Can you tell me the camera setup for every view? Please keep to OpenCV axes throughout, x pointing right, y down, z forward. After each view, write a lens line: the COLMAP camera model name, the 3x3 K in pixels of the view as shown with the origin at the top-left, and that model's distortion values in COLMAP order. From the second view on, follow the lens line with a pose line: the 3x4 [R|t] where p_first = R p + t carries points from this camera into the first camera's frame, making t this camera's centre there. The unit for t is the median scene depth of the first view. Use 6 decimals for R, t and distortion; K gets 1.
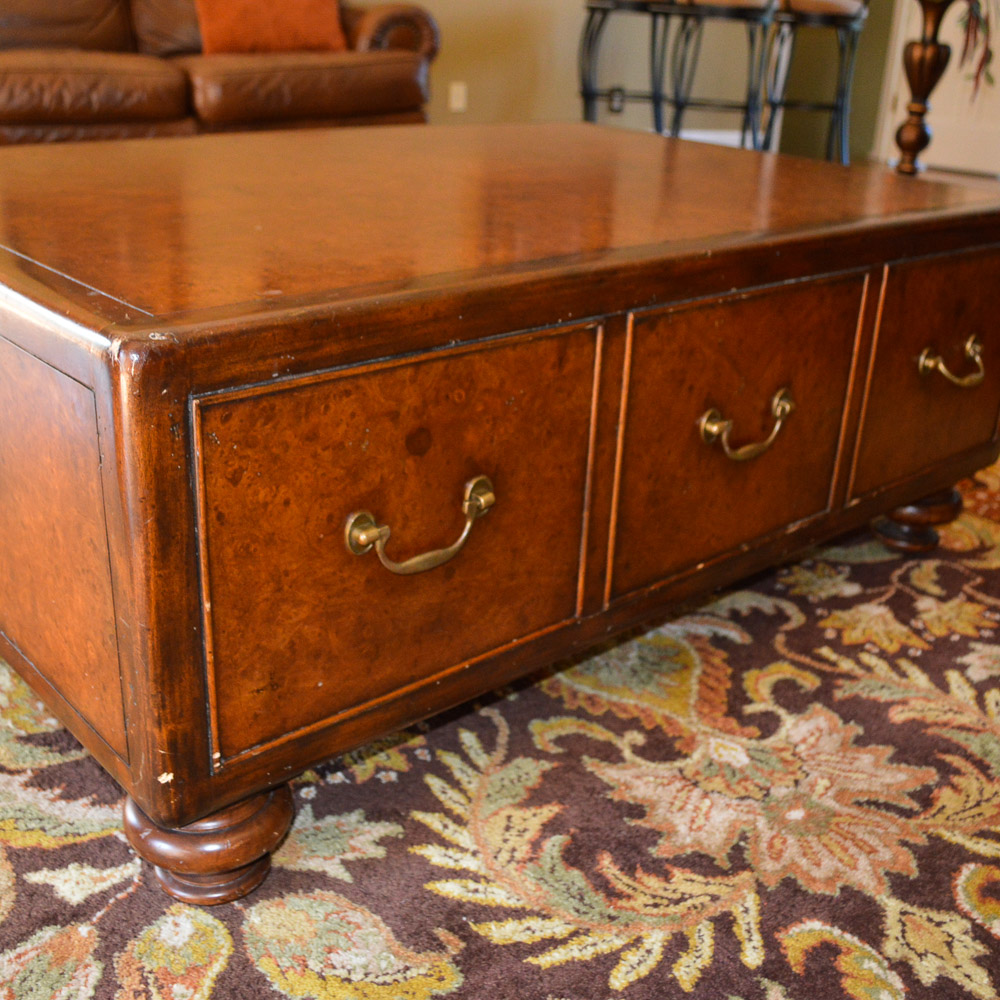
lens RADIAL K [[1213.4, 0, 500.0], [0, 1213.4, 500.0], [0, 0, 1]] dist [-0.077453, -0.017758]
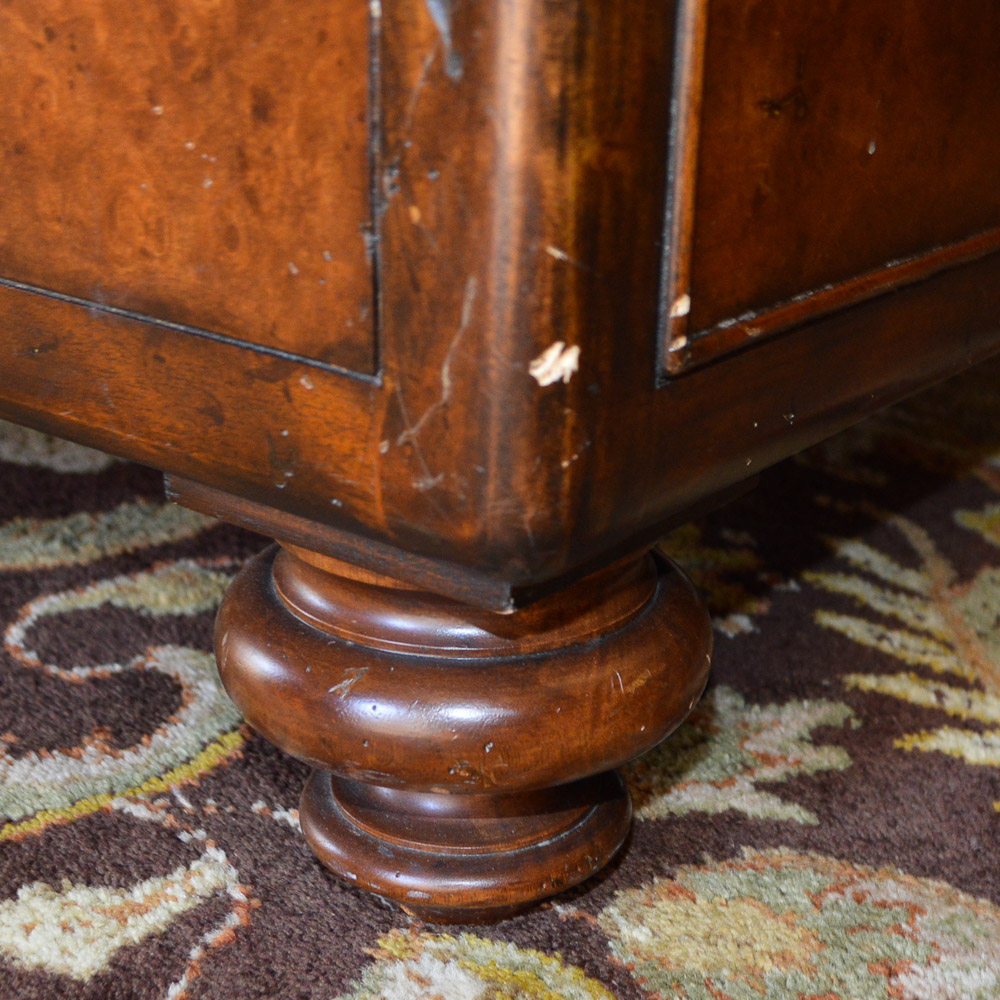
lens RADIAL K [[1754.3, 0, 676.2], [0, 1754.3, 691.4], [0, 0, 1]] dist [-0.063819, -0.120708]
pose [[0.962198, -0.109421, 0.249405, -0.354109], [0.092016, 0.992503, 0.080443, 0.270869], [-0.256337, -0.054453, 0.965052, 0.571221]]
